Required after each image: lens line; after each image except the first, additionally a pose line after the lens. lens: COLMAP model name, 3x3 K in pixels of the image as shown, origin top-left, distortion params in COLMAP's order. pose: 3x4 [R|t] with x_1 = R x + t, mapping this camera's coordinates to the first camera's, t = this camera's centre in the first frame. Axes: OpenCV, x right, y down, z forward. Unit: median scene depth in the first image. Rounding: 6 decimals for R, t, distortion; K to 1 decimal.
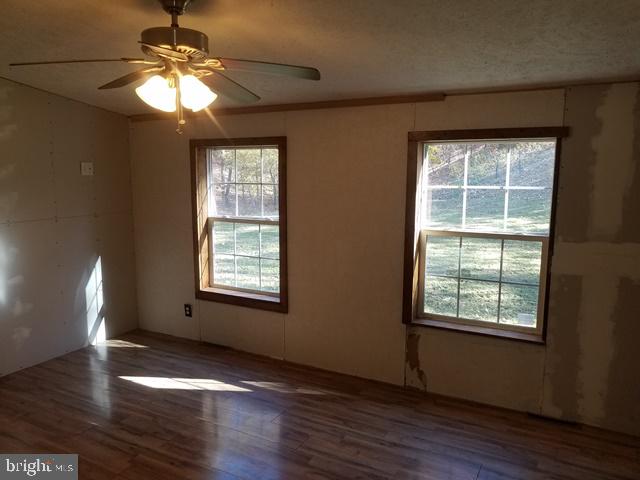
lens RADIAL K [[495.7, 0, 320.0], [0, 495.7, 240.0], [0, 0, 1]] dist [-0.008161, 0.001062]
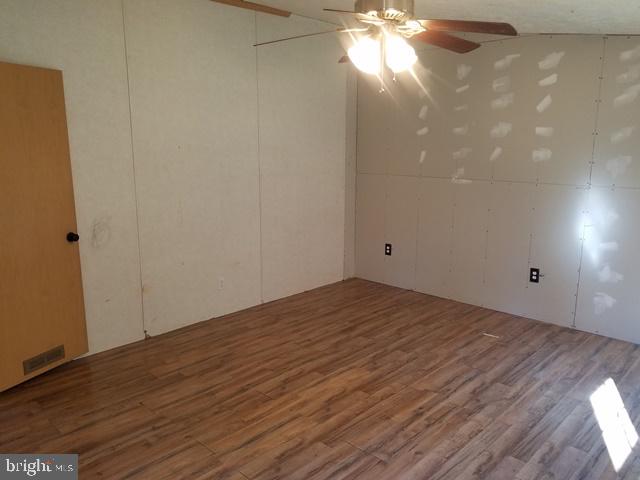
lens RADIAL K [[532.4, 0, 320.0], [0, 532.4, 240.0], [0, 0, 1]] dist [-0.004340, -0.001113]
pose [[-0.292464, 0.167836, -0.941433, 0.482044], [-0.135917, 0.967187, 0.214651, -0.068647], [0.946568, 0.190734, -0.260056, 0.637708]]
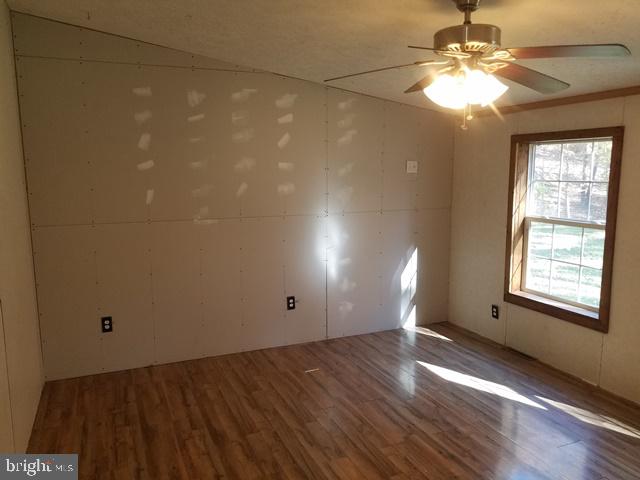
lens RADIAL K [[505.9, 0, 320.0], [0, 505.9, 240.0], [0, 0, 1]] dist [-0.002622, -0.002896]
pose [[0.781815, 0.077971, -0.618616, 0.074258], [-0.077922, 0.996590, 0.027132, 0.002471], [0.618622, 0.026991, 0.785225, 0.006585]]
